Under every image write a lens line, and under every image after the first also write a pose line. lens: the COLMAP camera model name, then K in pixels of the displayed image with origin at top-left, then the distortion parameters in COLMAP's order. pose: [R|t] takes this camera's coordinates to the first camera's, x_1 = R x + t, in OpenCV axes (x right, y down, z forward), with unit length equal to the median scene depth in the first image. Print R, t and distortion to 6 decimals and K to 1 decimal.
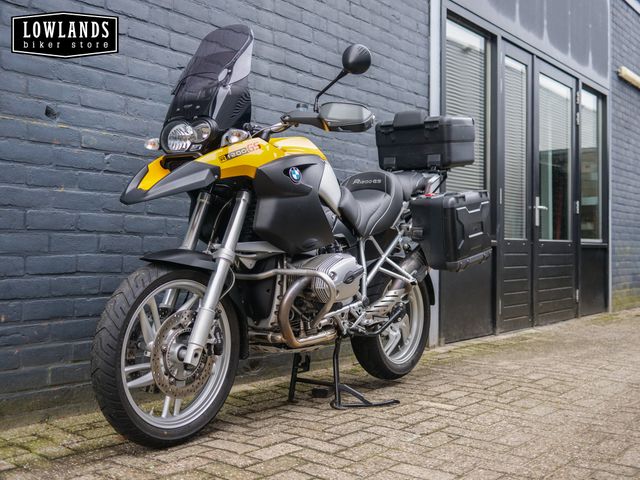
lens RADIAL K [[733.3, 0, 317.5], [0, 733.3, 234.8], [0, 0, 1]] dist [-0.009521, 0.000000]
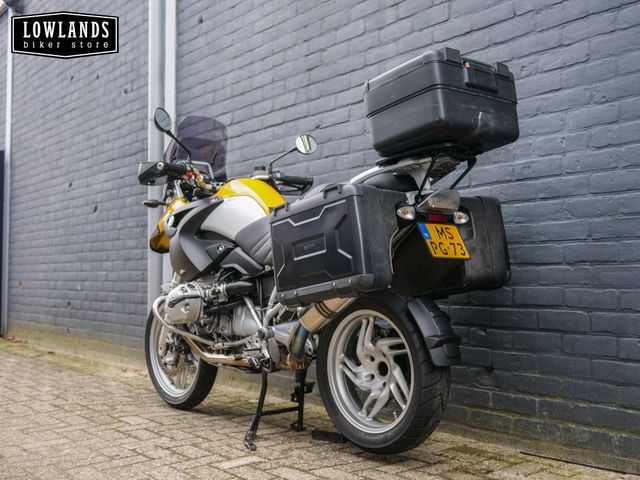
lens RADIAL K [[733.3, 0, 323.2], [0, 733.3, 241.0], [0, 0, 1]] dist [-0.009521, 0.000000]
pose [[-0.214188, -0.062359, -0.974800, 1.138414], [0.018416, 0.997525, -0.067859, 0.043700], [0.976619, -0.032486, -0.212509, 1.490444]]
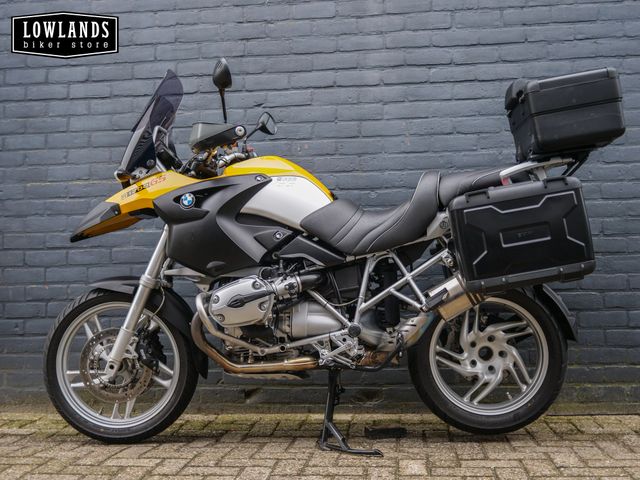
lens RADIAL K [[733.3, 0, 319.3], [0, 733.3, 243.8], [0, 0, 1]] dist [-0.009521, 0.000000]
pose [[0.536015, -0.060478, -0.842039, 0.894483], [0.043152, 0.998090, -0.044216, 0.030876], [0.843105, -0.012635, 0.537601, 0.587525]]
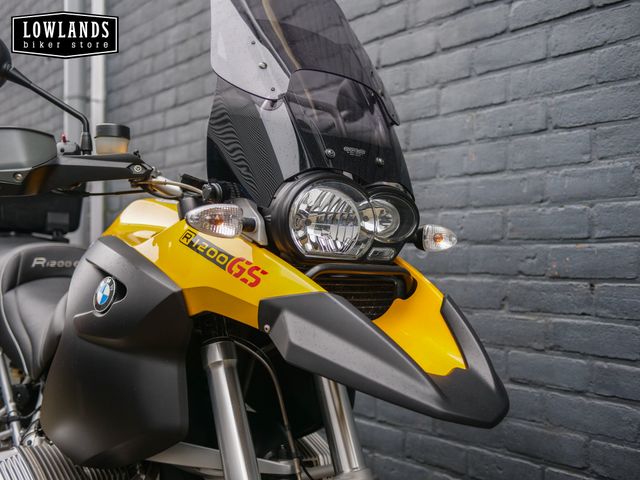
lens RADIAL K [[733.3, 0, 322.3], [0, 733.3, 238.3], [0, 0, 1]] dist [-0.009521, 0.000000]
pose [[-0.225408, -0.028976, -0.973834, 0.600080], [0.017289, 0.999281, -0.033735, -0.095944], [0.974111, -0.024441, -0.224745, 1.400066]]
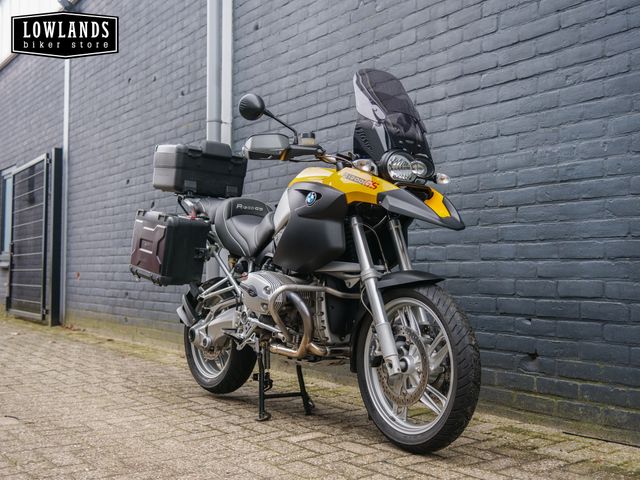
lens RADIAL K [[733.3, 0, 322.5], [0, 733.3, 240.4], [0, 0, 1]] dist [-0.009521, 0.000000]
pose [[-0.259159, -0.054710, -0.964284, 1.244278], [0.012236, 0.998128, -0.059919, 0.045277], [0.965757, -0.027327, -0.258004, 1.474692]]
